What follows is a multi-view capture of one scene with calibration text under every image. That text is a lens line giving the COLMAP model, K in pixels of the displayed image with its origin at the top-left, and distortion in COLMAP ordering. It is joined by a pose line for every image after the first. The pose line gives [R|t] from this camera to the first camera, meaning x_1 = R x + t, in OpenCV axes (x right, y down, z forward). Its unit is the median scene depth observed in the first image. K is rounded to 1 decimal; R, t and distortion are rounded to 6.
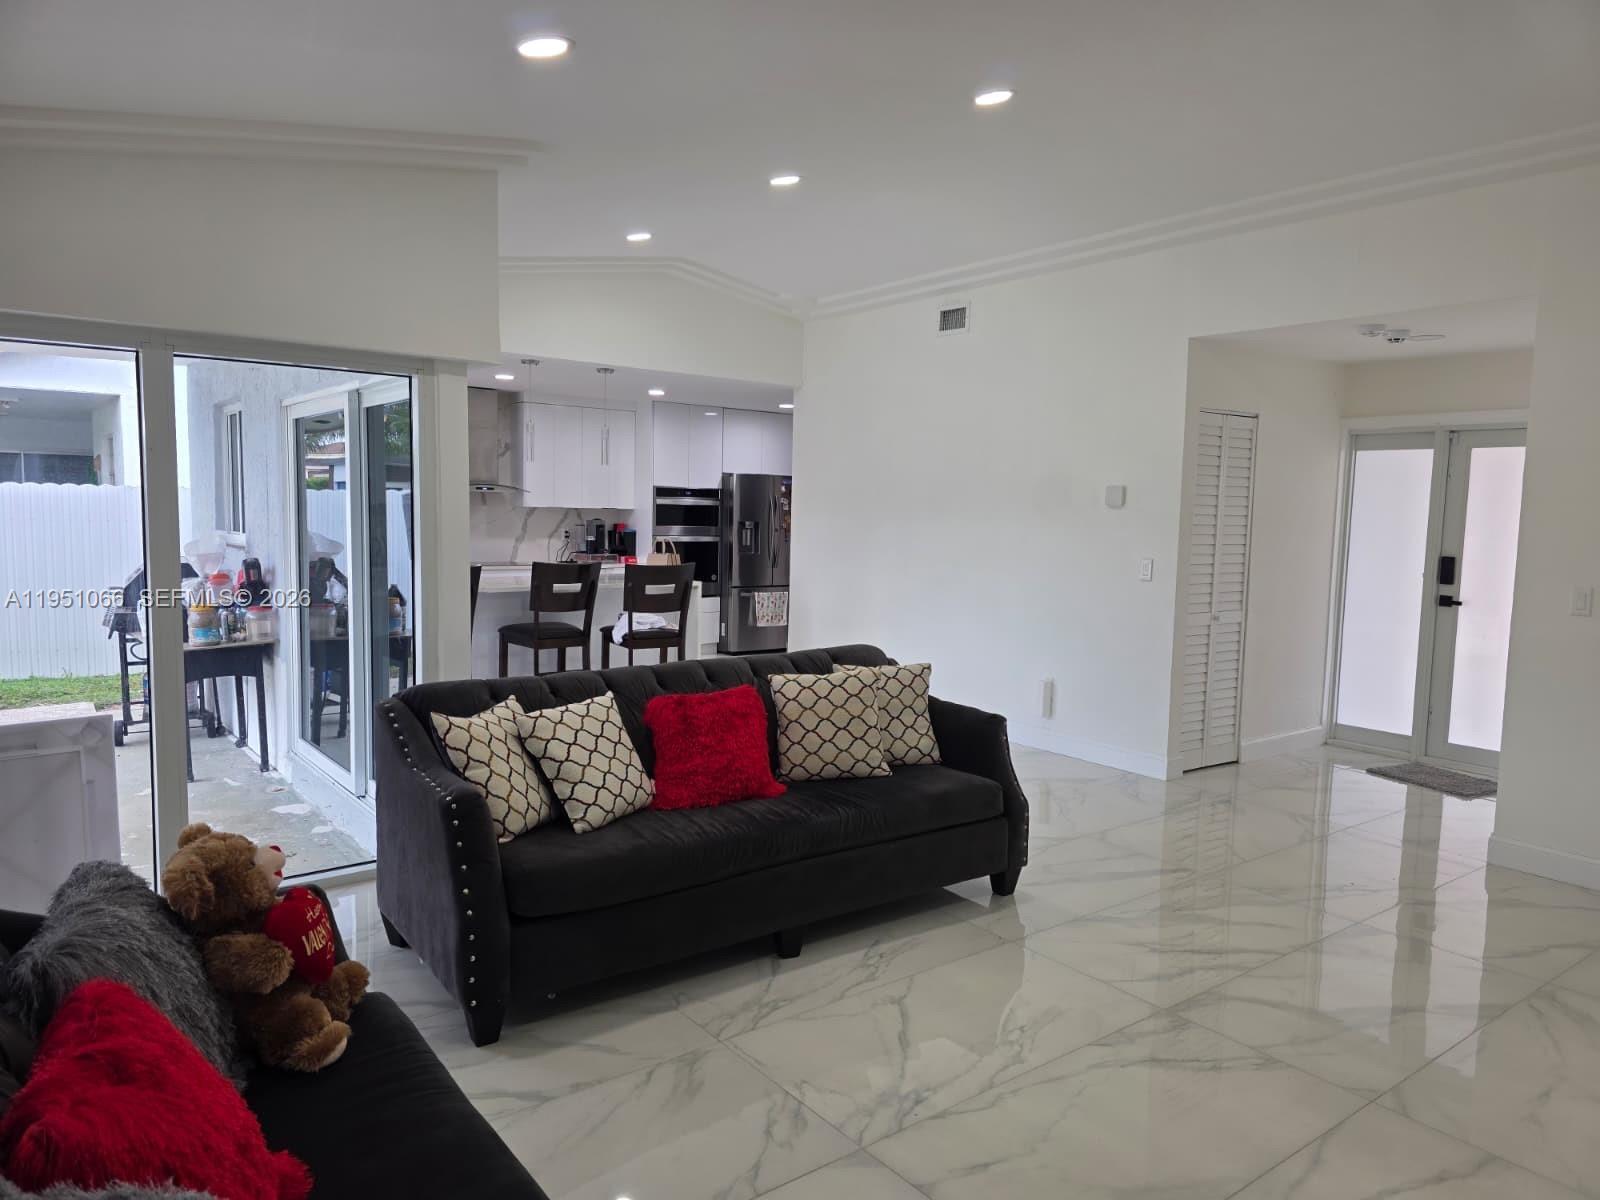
lens RADIAL K [[1093.6, 0, 858.3], [0, 1093.6, 606.8], [0, 0, 1]] dist [0.002144, 0.000210]
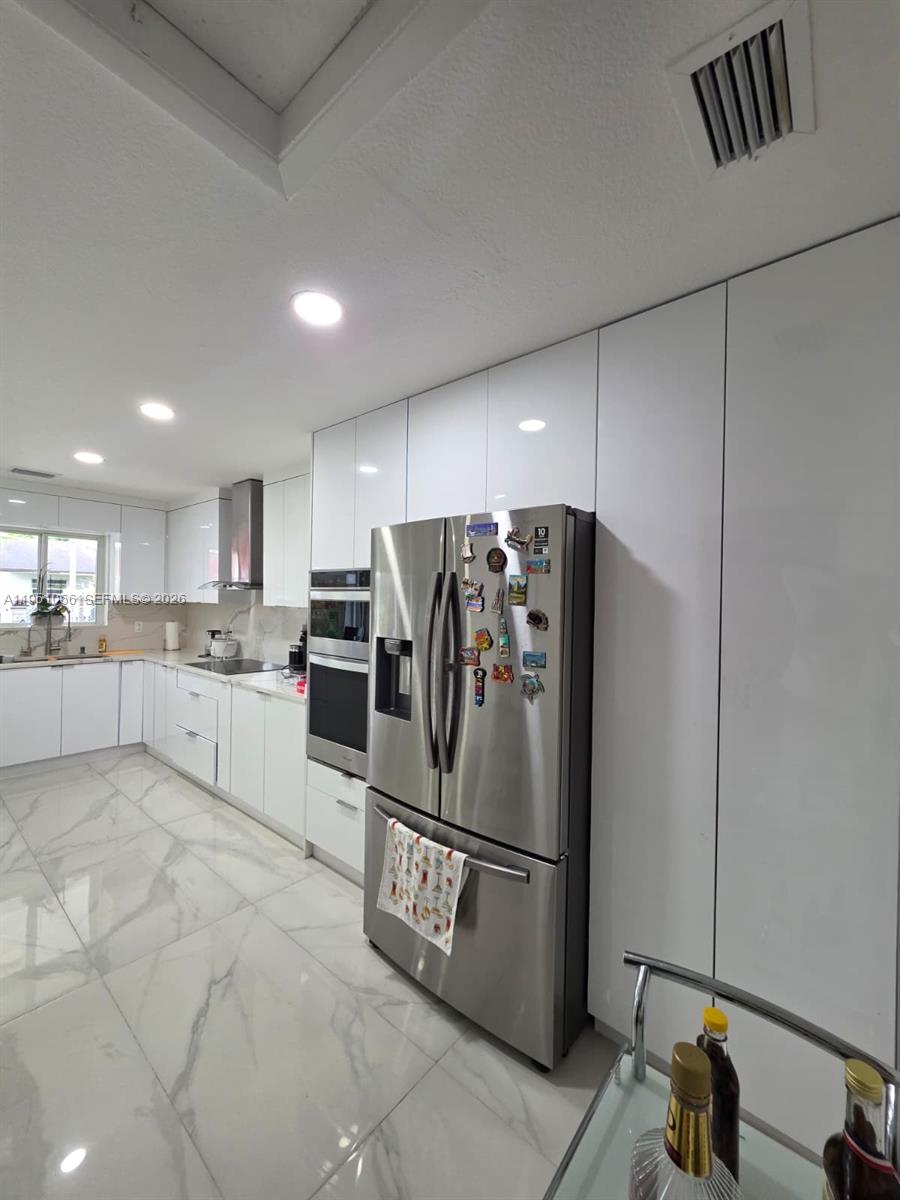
lens RADIAL K [[478.1, 0, 452.6], [0, 478.1, 600.9], [0, 0, 1]] dist [0.000160, -0.000106]
pose [[0.191915, -0.023707, -0.981125, 0.082450], [-0.106667, 0.993282, -0.044865, -0.088037], [0.975598, 0.113264, 0.188097, 1.005988]]
